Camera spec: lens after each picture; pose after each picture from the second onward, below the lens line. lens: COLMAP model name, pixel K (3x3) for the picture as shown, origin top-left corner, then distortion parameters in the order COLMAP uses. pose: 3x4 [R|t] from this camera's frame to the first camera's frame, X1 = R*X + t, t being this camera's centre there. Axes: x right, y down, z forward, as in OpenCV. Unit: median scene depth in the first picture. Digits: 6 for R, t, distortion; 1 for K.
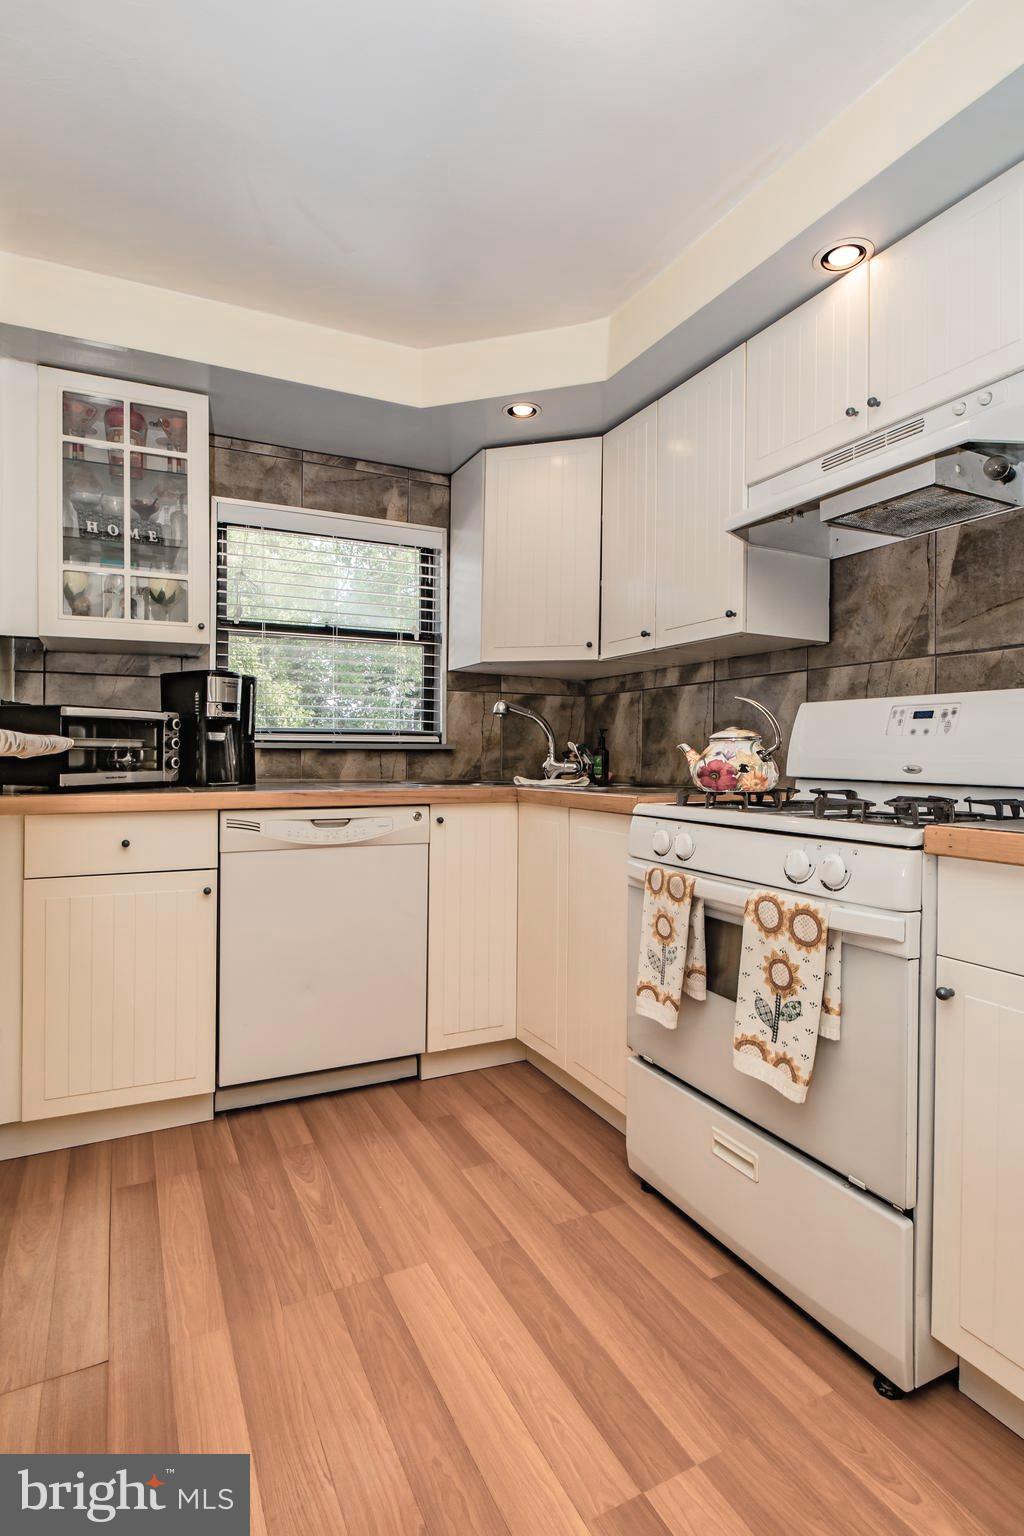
lens RADIAL K [[798.5, 0, 513.0], [0, 798.5, 749.2], [0, 0, 1]] dist [0.003705, 0.000619]
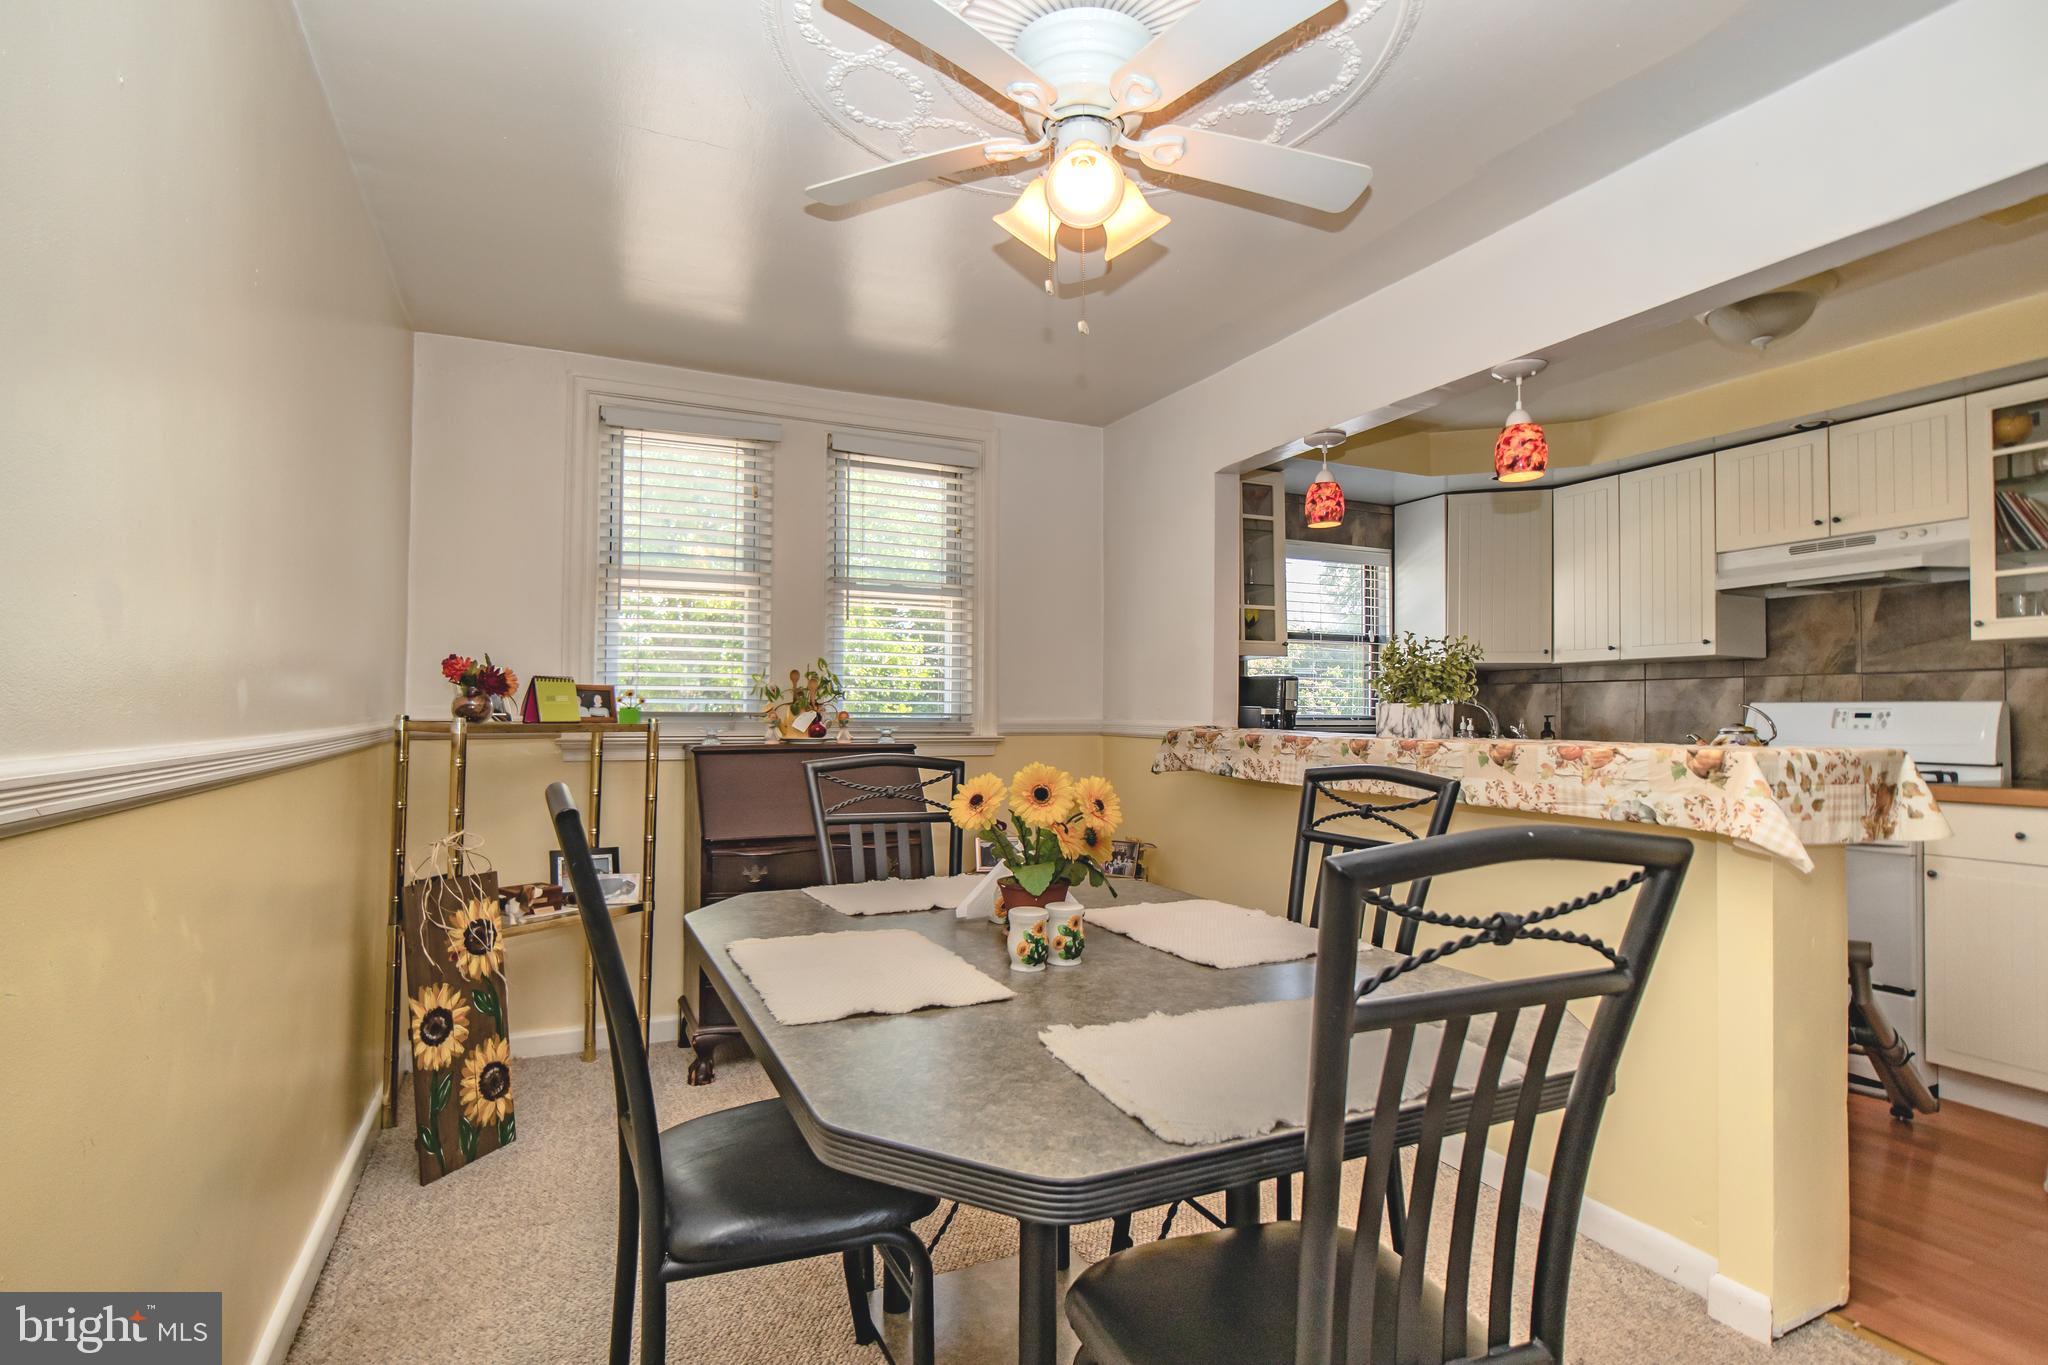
lens RADIAL K [[1034.5, 0, 1024.8], [0, 1034.5, 687.3], [0, 0, 1]] dist [-0.002420, -0.001455]
pose [[0.999659, -0.002521, -0.025981, -0.866064], [0.001951, 0.999758, -0.021934, -0.047753], [0.026030, 0.021876, 0.999422, -0.845014]]
